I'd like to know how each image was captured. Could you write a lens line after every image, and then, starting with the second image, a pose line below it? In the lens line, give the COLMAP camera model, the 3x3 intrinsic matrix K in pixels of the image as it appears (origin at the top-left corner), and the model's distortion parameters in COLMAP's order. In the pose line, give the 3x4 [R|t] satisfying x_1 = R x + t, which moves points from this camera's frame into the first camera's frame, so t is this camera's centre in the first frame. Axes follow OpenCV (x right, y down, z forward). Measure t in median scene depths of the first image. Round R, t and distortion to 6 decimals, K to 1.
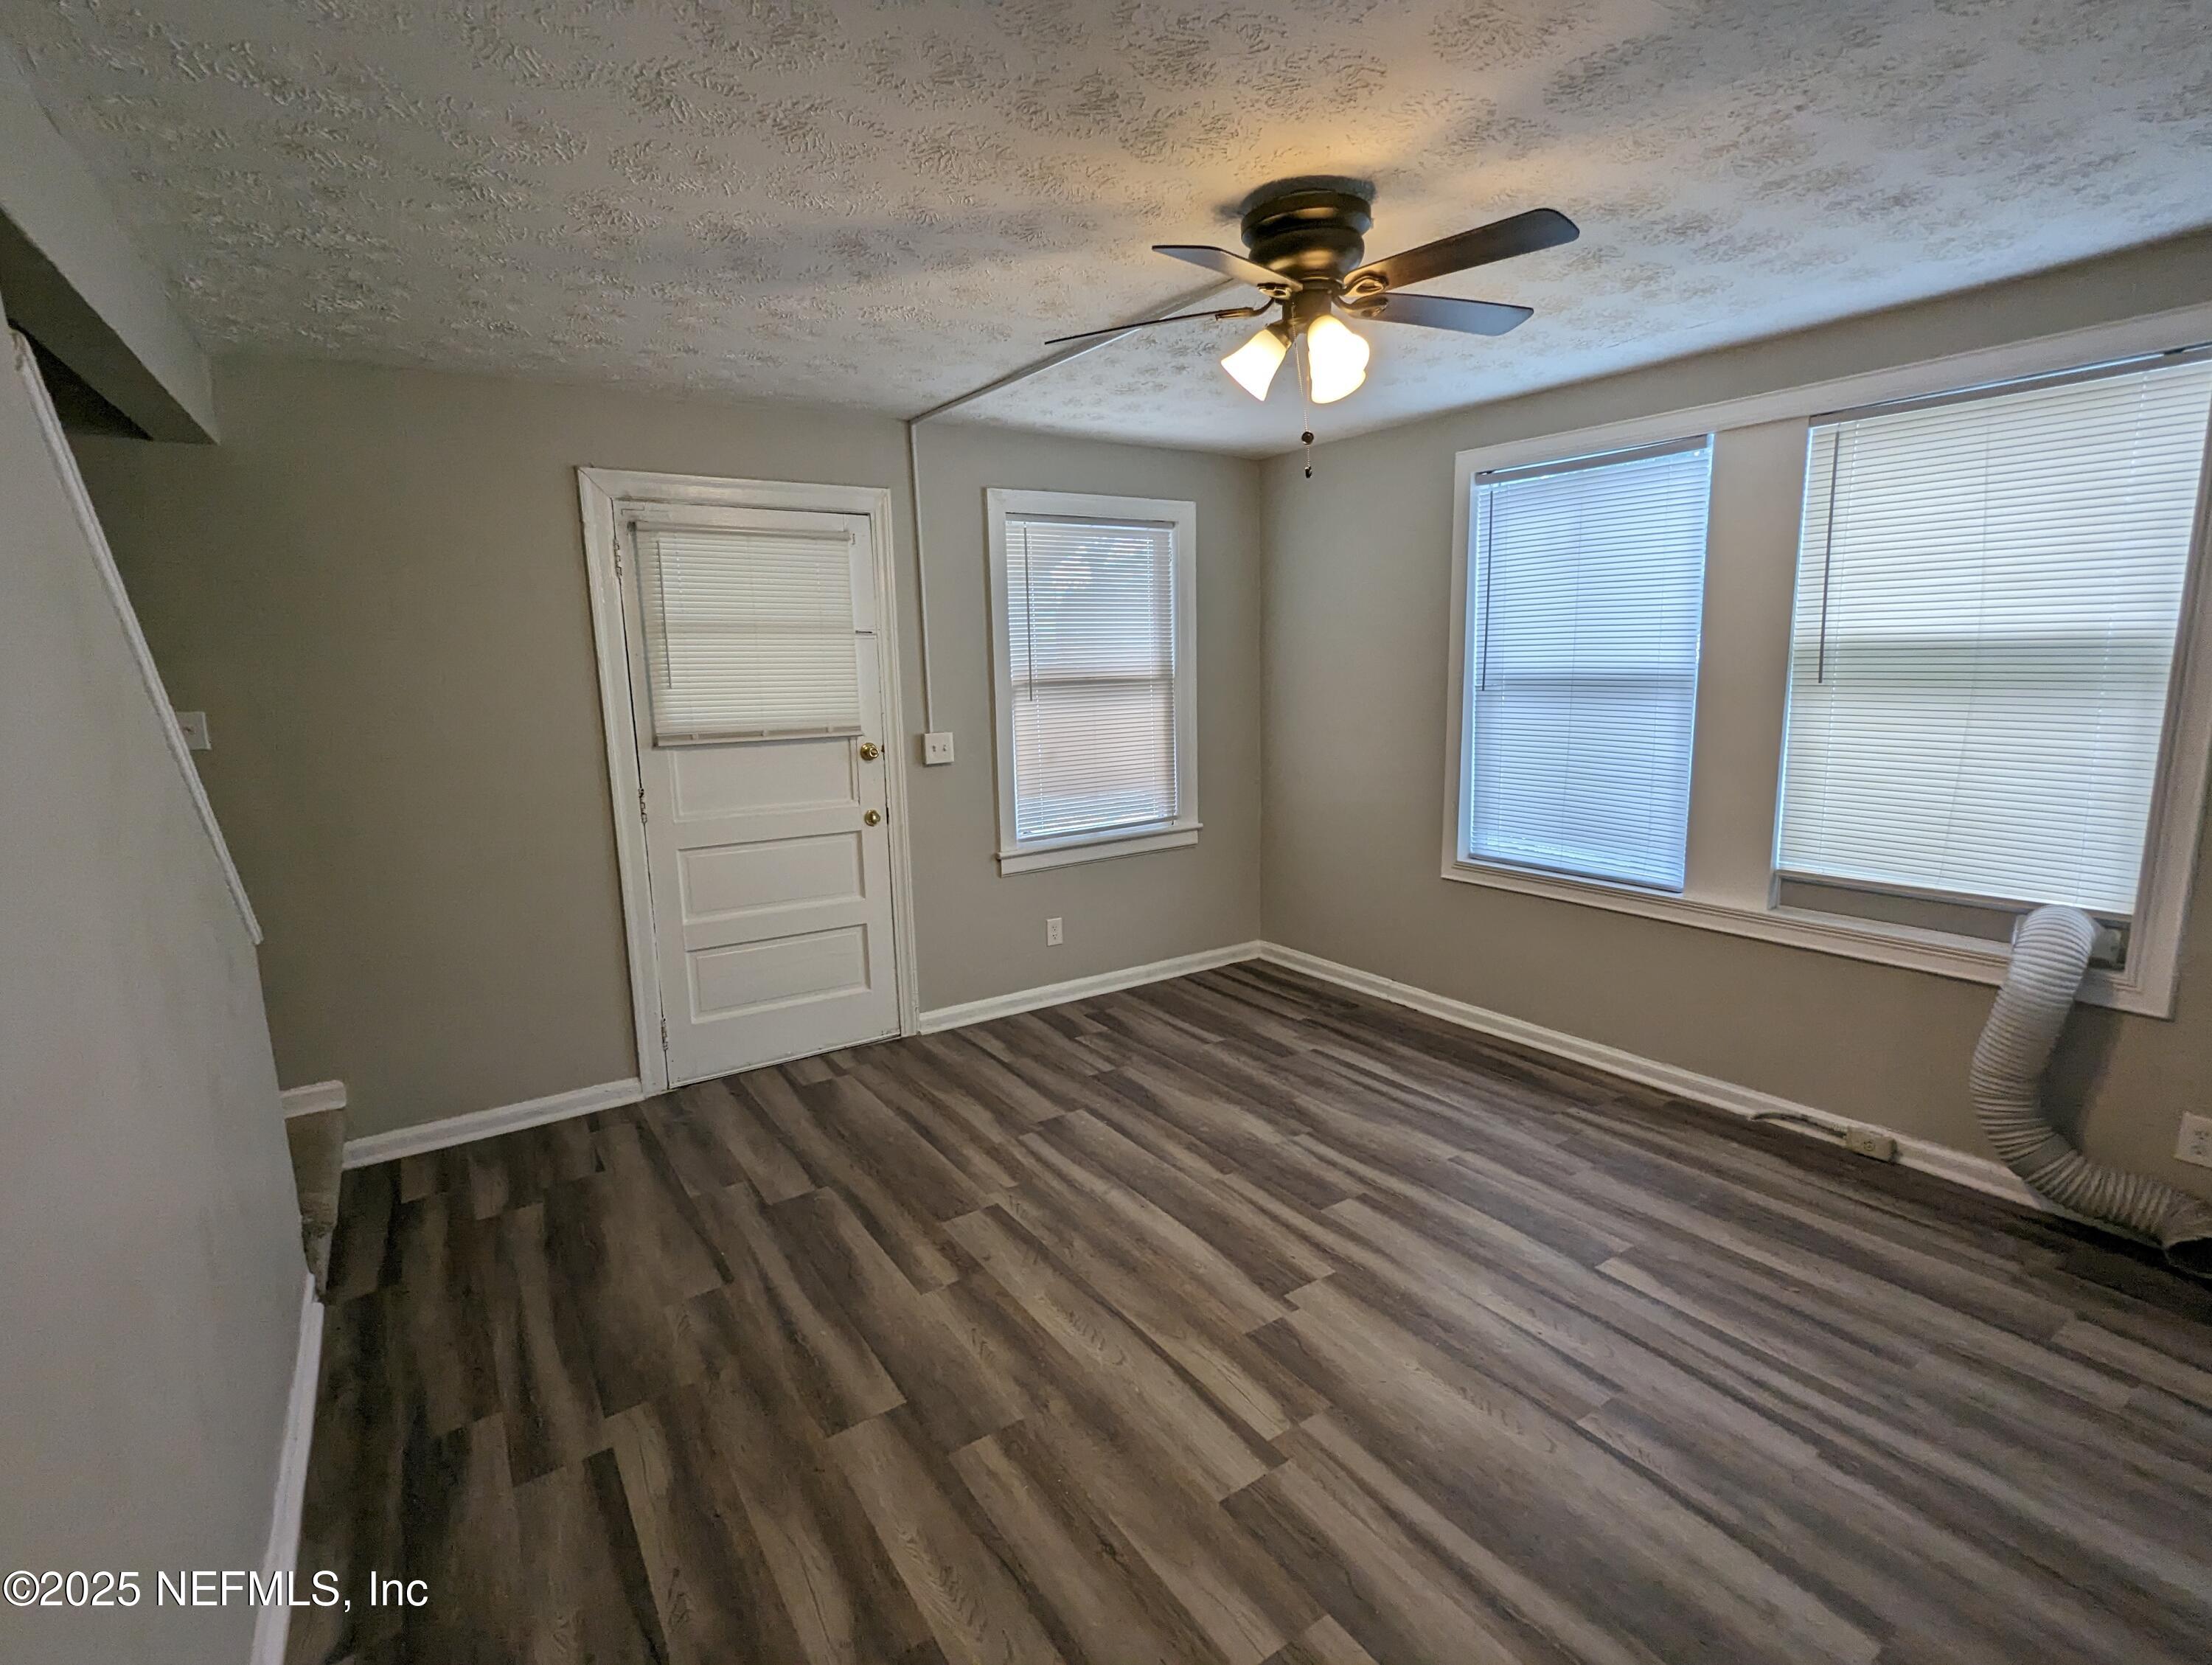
lens RADIAL K [[1054.5, 0, 1106.0], [0, 1054.5, 832.5], [0, 0, 1]] dist [-0.004296, -0.000226]
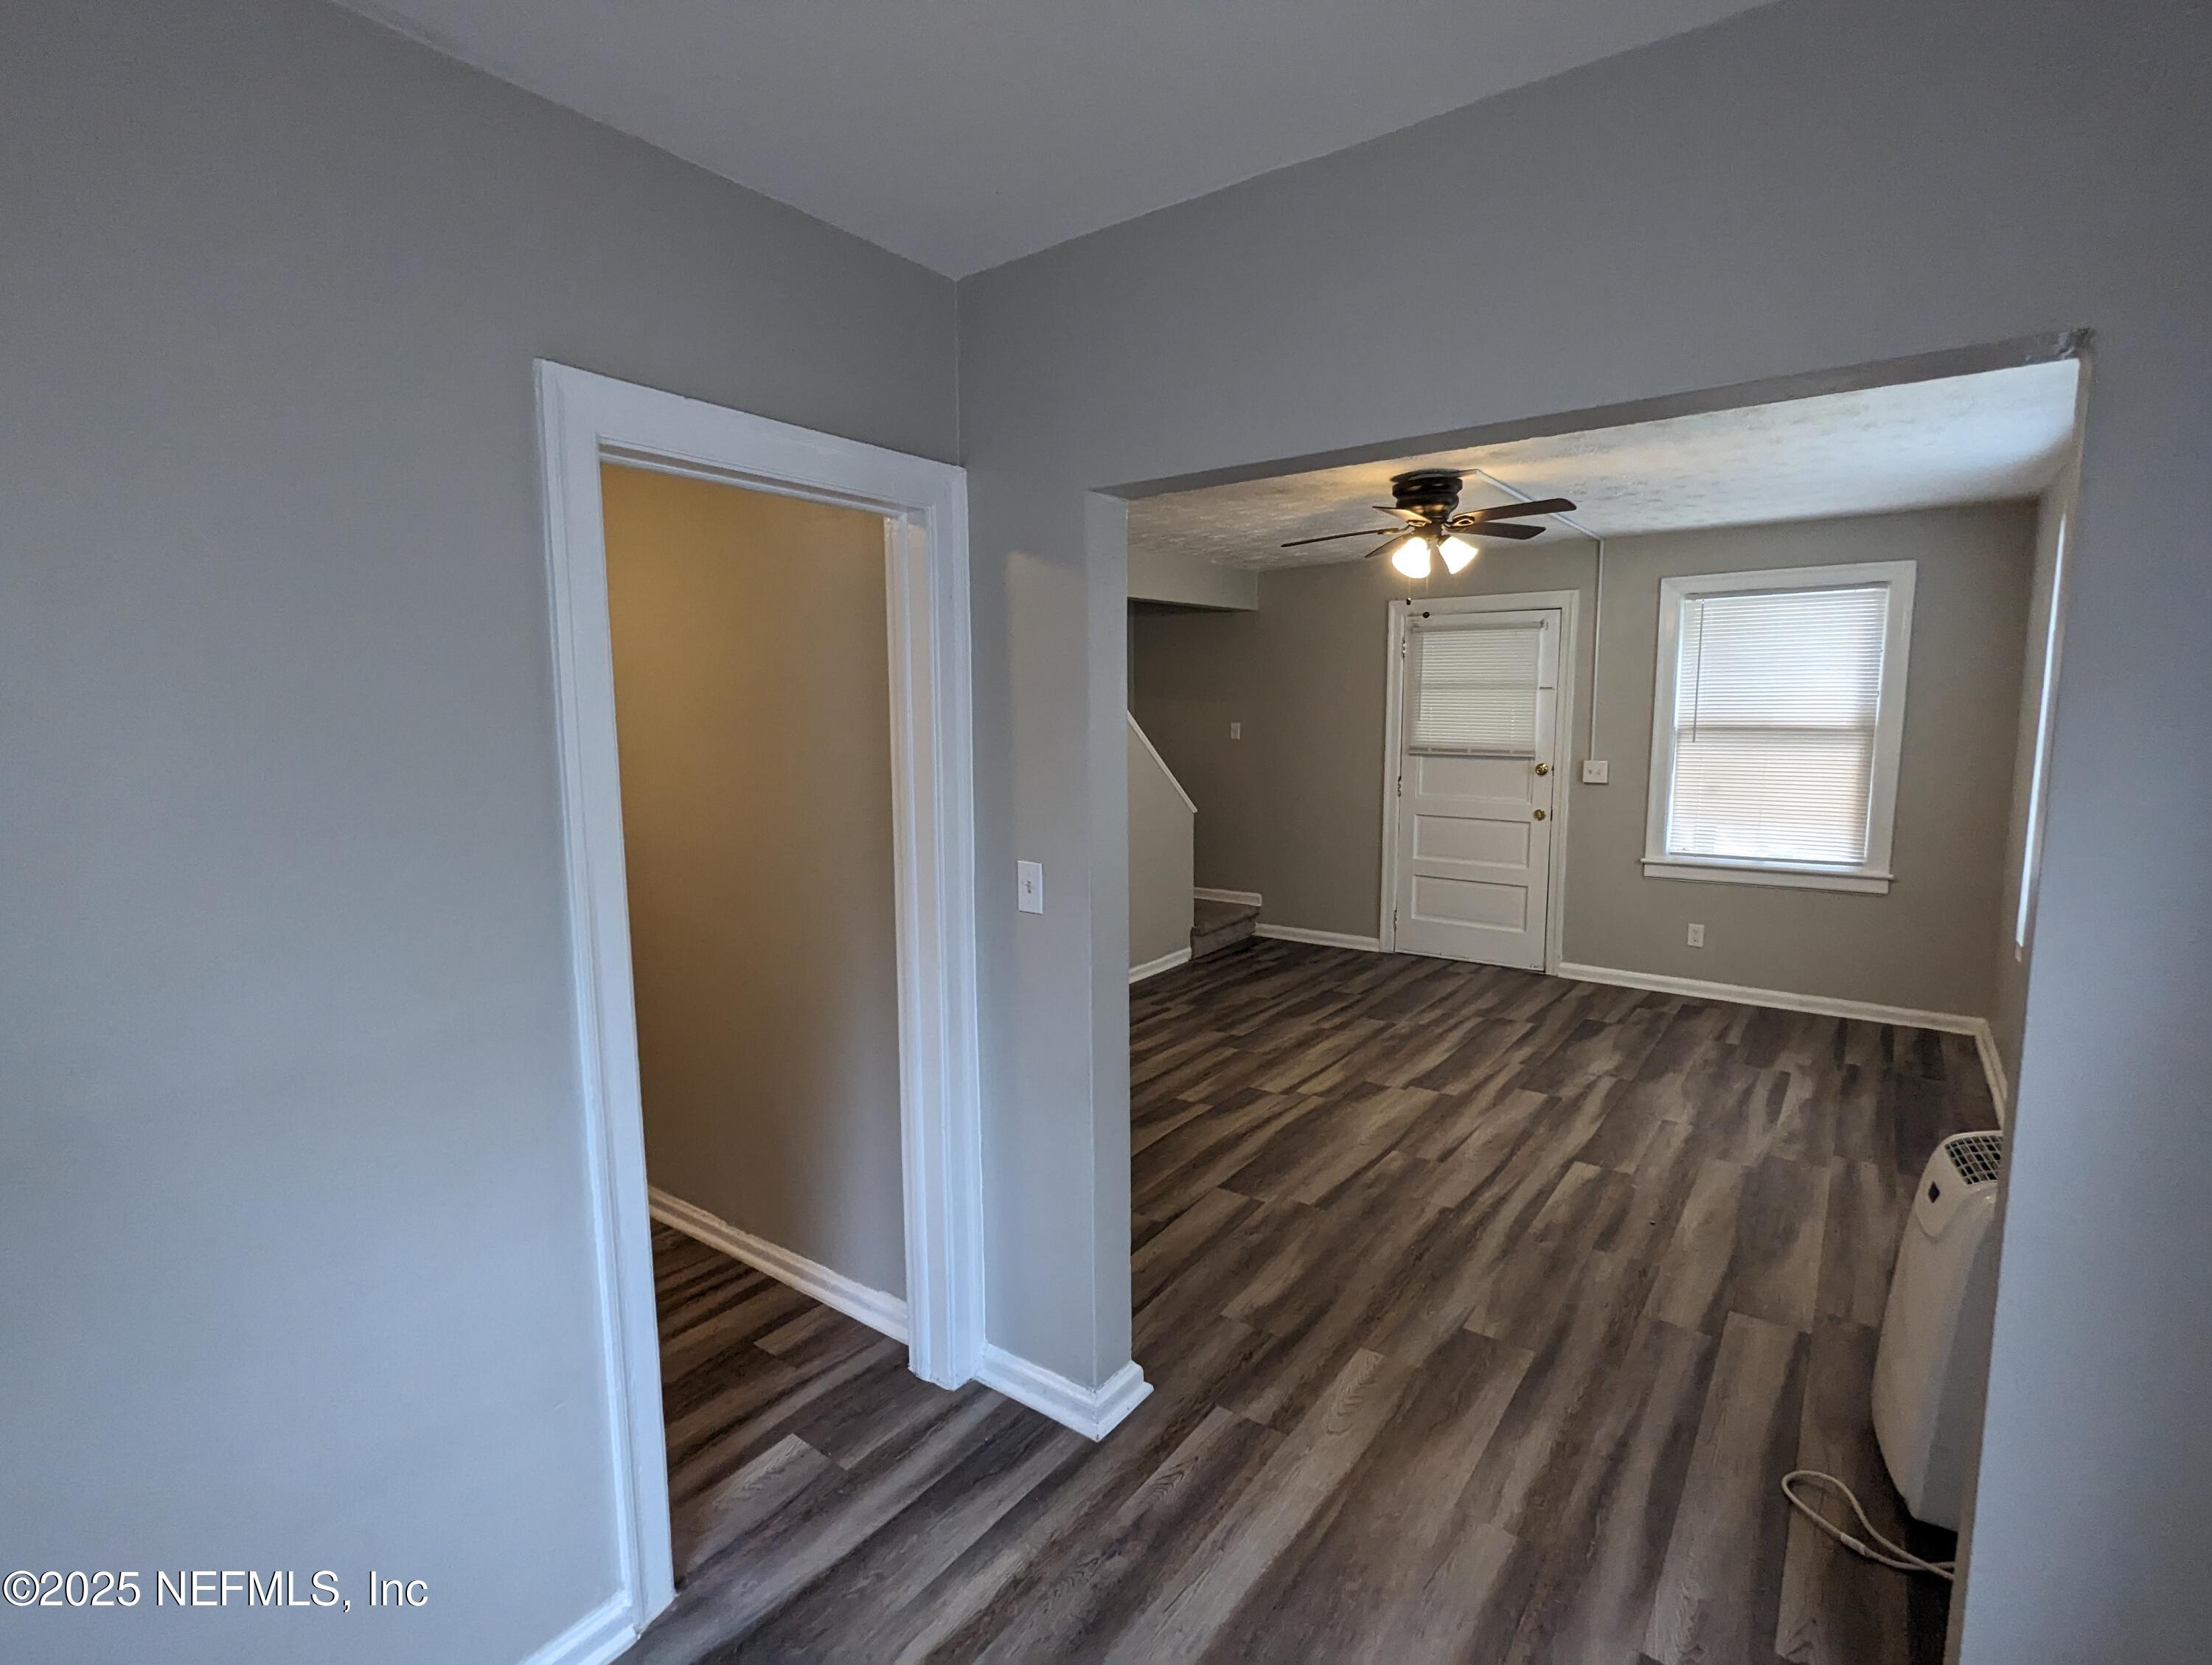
lens RADIAL K [[1054.5, 0, 1106.0], [0, 1054.5, 832.5], [0, 0, 1]] dist [-0.004296, -0.000226]
pose [[0.342590, 0.133818, -0.929906, 1.052877], [-0.159834, 0.983676, 0.082671, -0.016429], [0.925789, 0.120308, 0.358386, -0.078688]]
